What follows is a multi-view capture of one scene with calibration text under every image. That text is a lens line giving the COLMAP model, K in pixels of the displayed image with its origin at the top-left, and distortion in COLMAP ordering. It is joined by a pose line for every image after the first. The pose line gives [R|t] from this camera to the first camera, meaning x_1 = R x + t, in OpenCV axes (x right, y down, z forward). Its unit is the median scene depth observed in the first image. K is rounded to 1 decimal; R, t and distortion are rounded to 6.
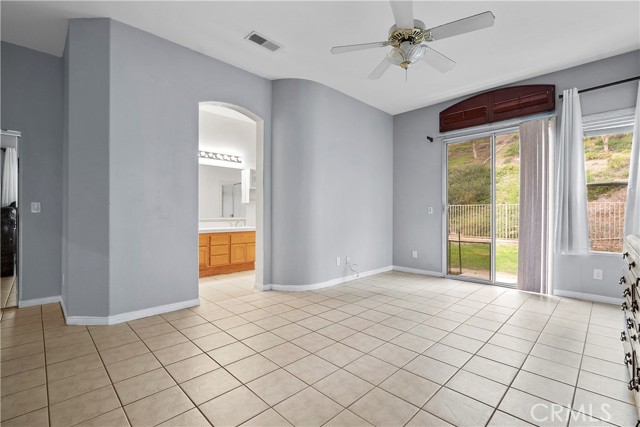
lens RADIAL K [[293.5, 0, 320.0], [0, 293.5, 211.0], [0, 0, 1]] dist [0.001295, 0.002401]
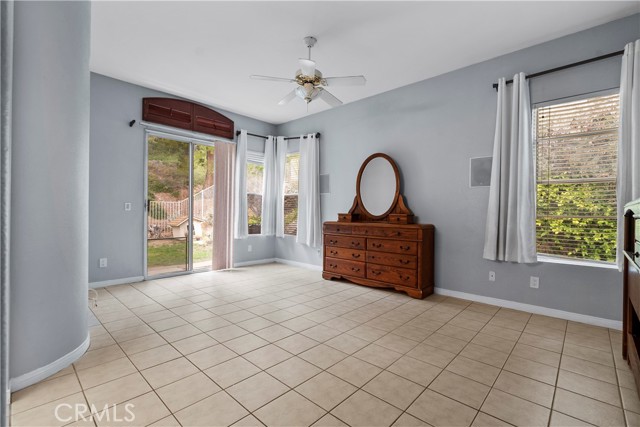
lens RADIAL K [[293.5, 0, 318.5], [0, 293.5, 213.8], [0, 0, 1]] dist [0.001295, 0.002401]
pose [[-0.051742, -0.006125, 0.998642, -0.630400], [-0.011352, 0.999920, 0.005544, 0.008469], [-0.998596, -0.011050, -0.051807, 0.628273]]
